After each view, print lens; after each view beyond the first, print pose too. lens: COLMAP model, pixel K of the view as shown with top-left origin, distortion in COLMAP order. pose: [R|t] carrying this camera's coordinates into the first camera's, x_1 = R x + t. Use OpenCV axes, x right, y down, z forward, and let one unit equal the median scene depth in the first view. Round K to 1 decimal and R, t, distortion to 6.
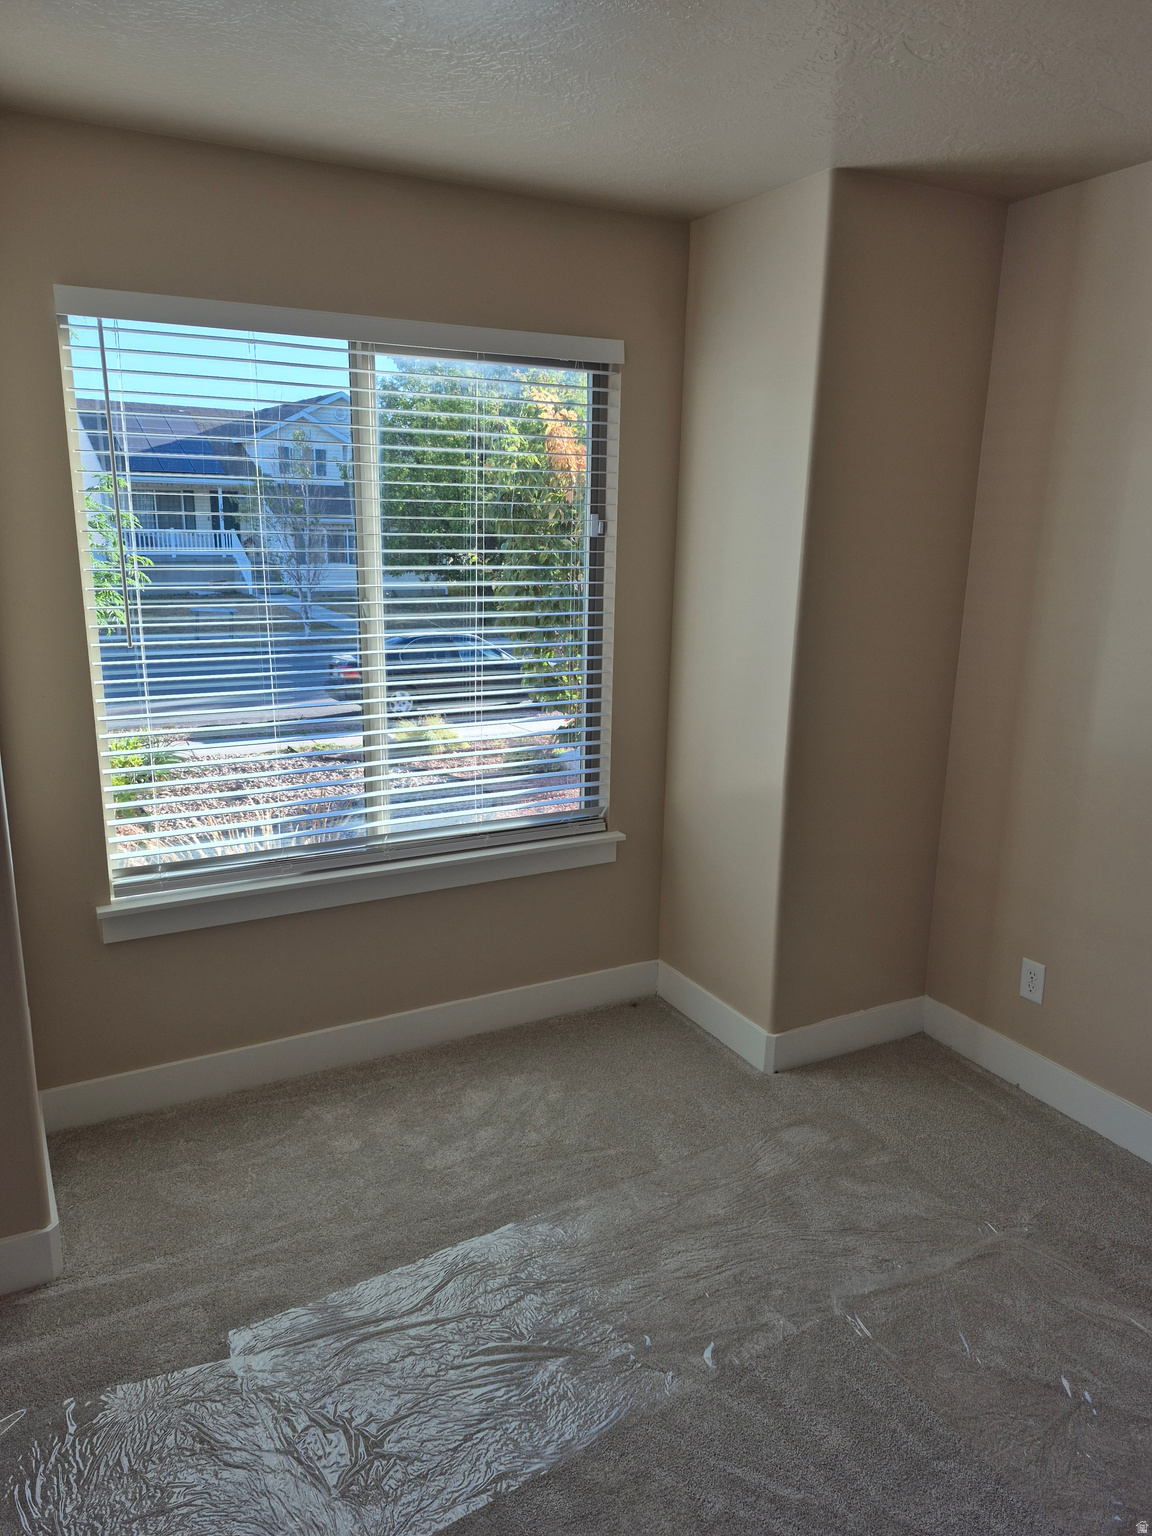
lens RADIAL K [[1051.4, 0, 576.2], [0, 1051.4, 751.6], [0, 0, 1]] dist [0.098484, -0.108847]
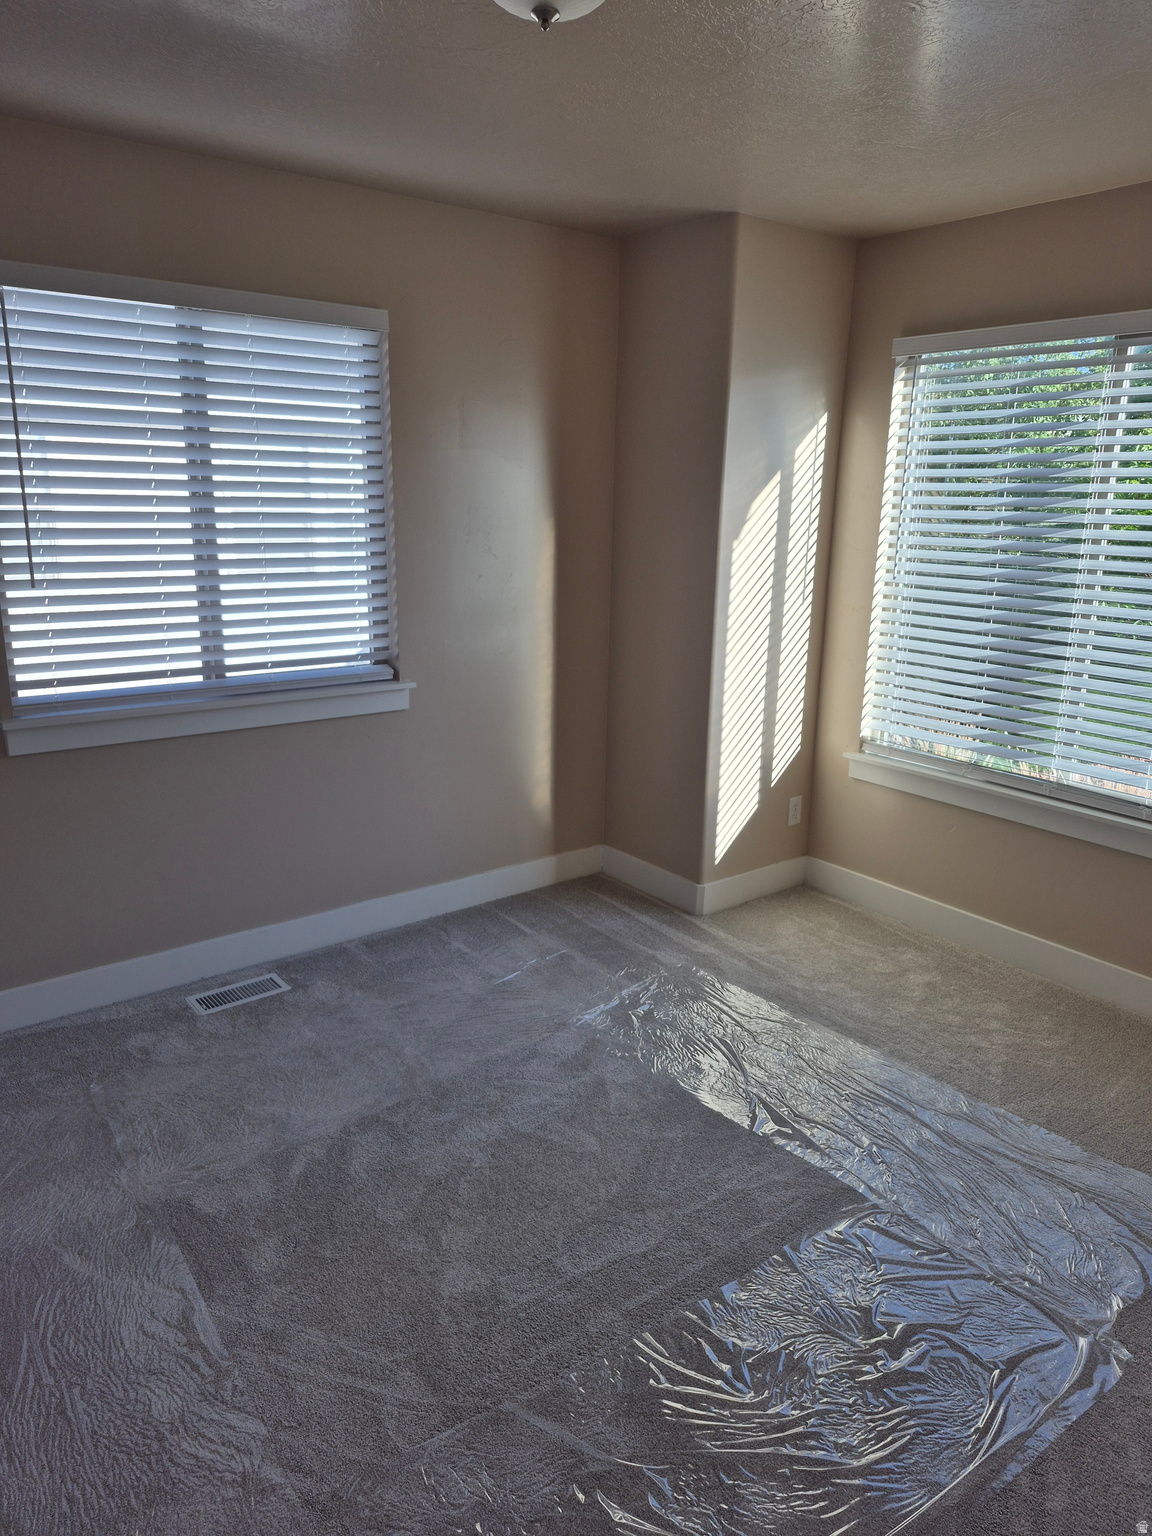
lens RADIAL K [[1051.4, 0, 576.2], [0, 1051.4, 751.6], [0, 0, 1]] dist [0.098484, -0.108847]
pose [[0.179520, 0.228895, -0.956755, 1.064735], [-0.225723, 0.956191, 0.186407, -0.052651], [0.957508, 0.182498, 0.223322, 0.349379]]
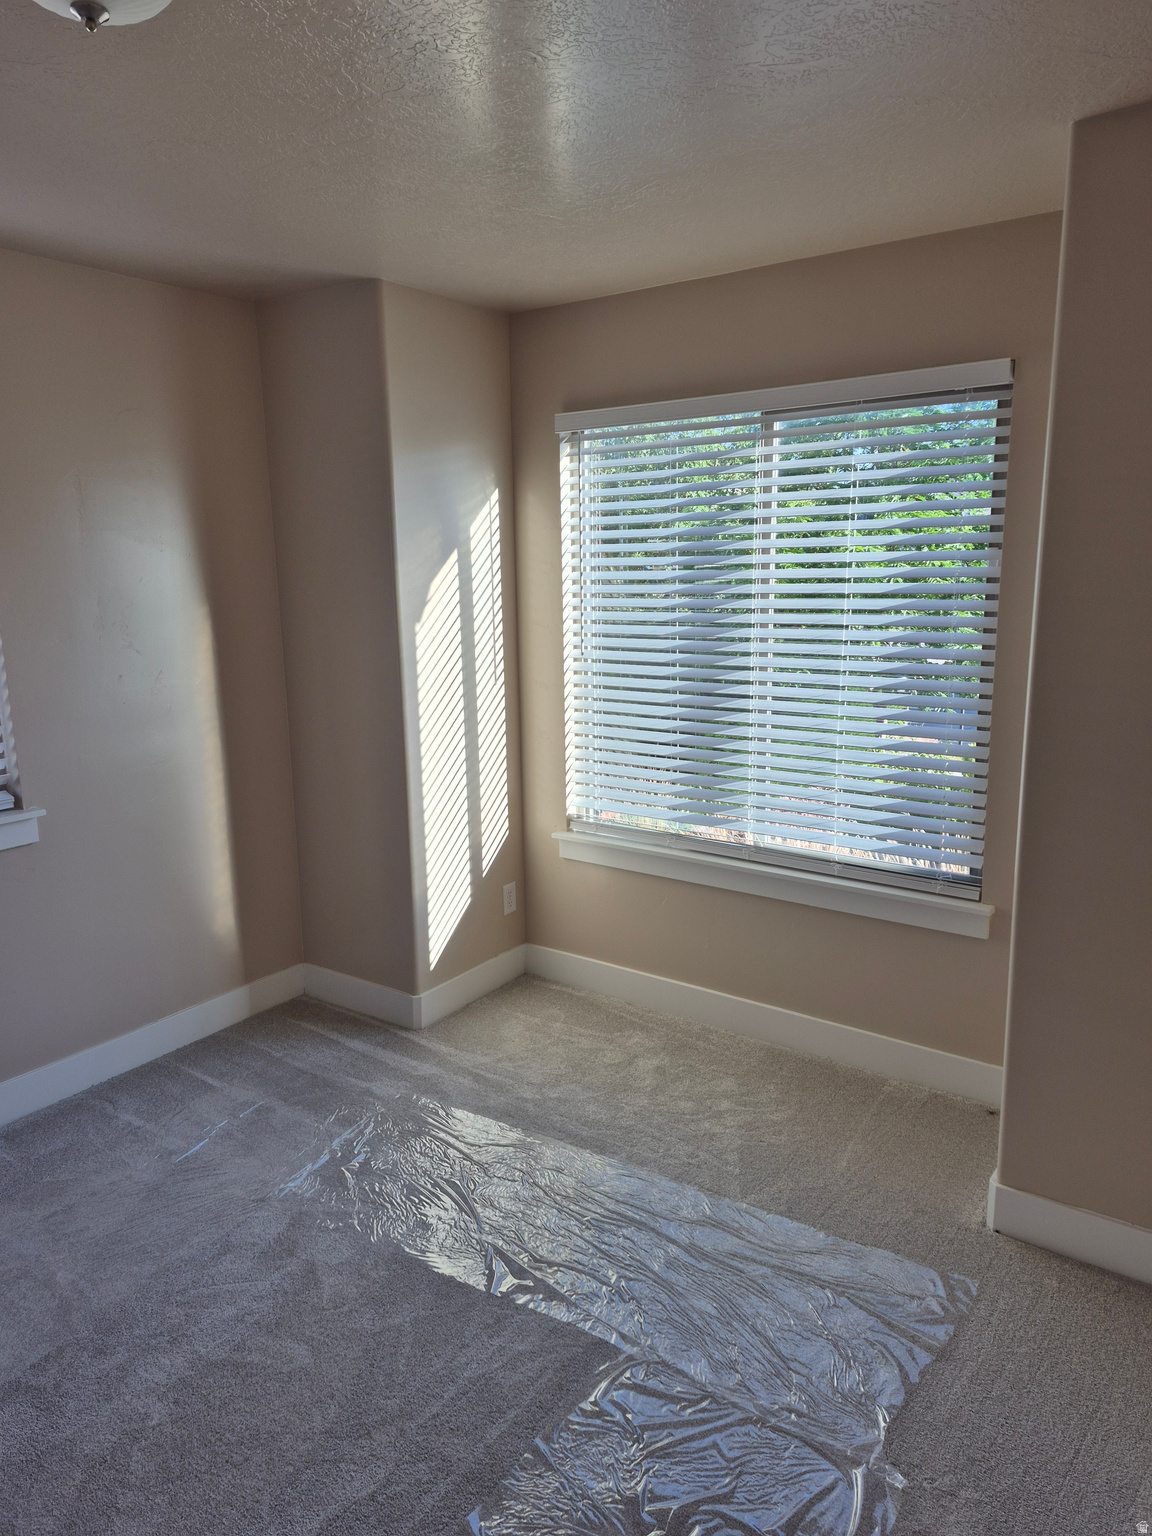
lens RADIAL K [[1046.9, 0, 576.0], [0, 1046.9, 768.0], [0, 0, 1]] dist [0.172800, -0.222838]
pose [[0.447368, 0.153815, -0.881024, 0.954372], [-0.168466, 0.981958, 0.085893, -0.079536], [0.878340, 0.109997, 0.465209, 0.403674]]
